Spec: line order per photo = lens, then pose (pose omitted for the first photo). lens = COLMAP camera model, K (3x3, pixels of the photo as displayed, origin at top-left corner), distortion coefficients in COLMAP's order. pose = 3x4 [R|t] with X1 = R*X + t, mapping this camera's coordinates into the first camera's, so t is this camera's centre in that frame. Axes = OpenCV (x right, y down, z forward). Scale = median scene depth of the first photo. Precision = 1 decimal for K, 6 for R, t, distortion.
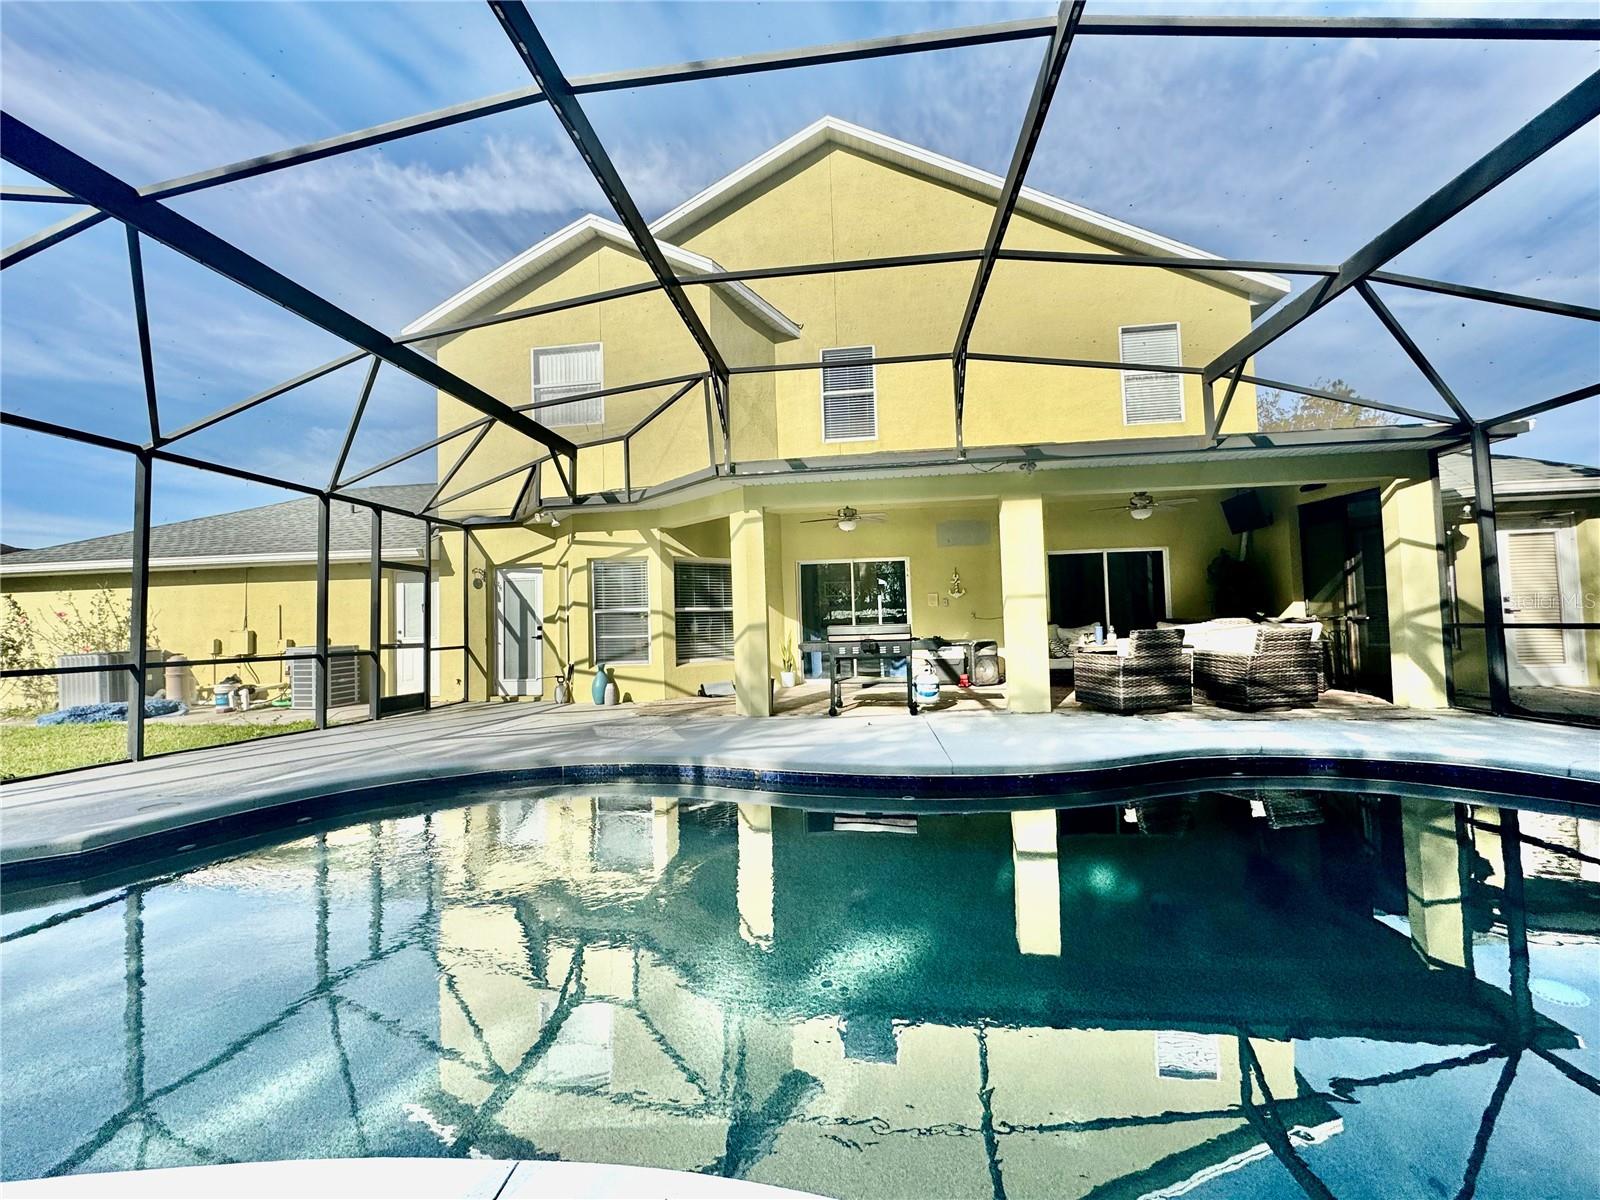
lens RADIAL K [[635.6, 0, 800.0], [0, 635.6, 600.0], [0, 0, 1]] dist [-0.000015, 0.000187]
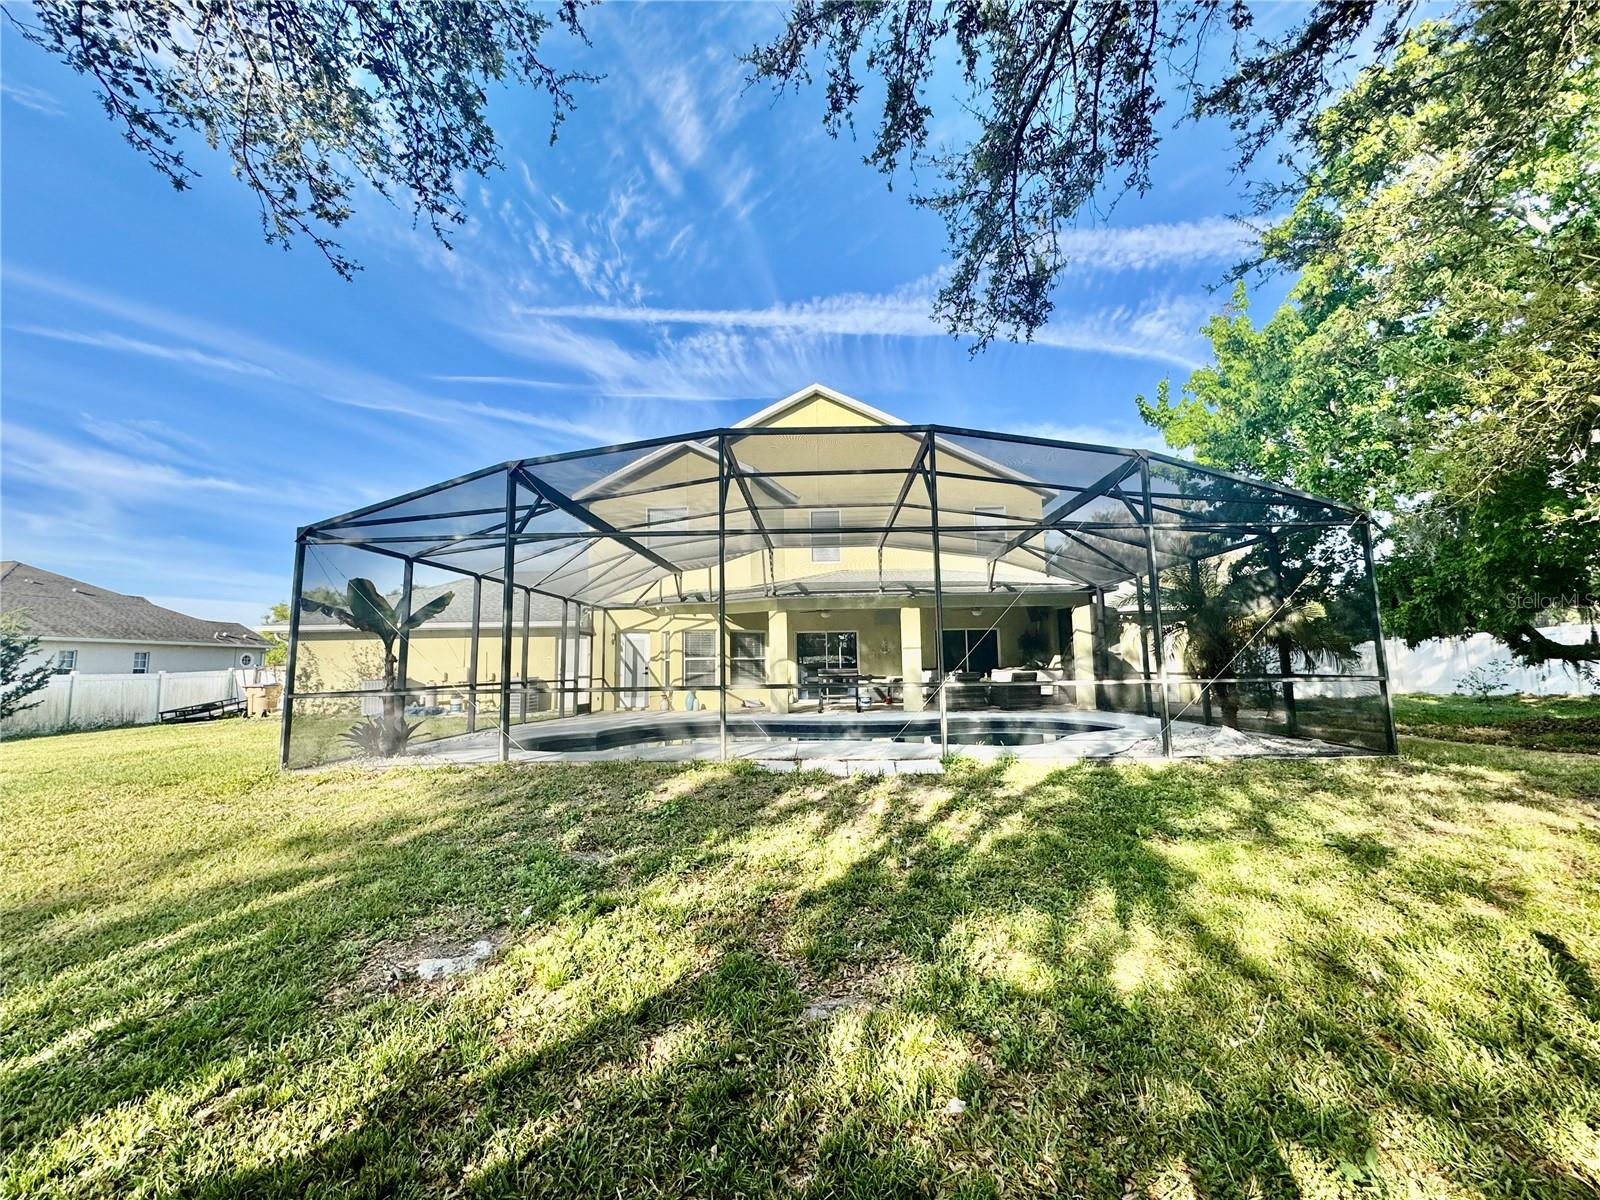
lens RADIAL K [[635.6, 0, 800.0], [0, 635.6, 600.0], [0, 0, 1]] dist [-0.000015, 0.000187]
pose [[0.998535, 0.017369, 0.051240, -0.087752], [-0.014026, 0.997794, -0.064880, -0.031971], [-0.052254, 0.064066, 0.996577, -0.761651]]
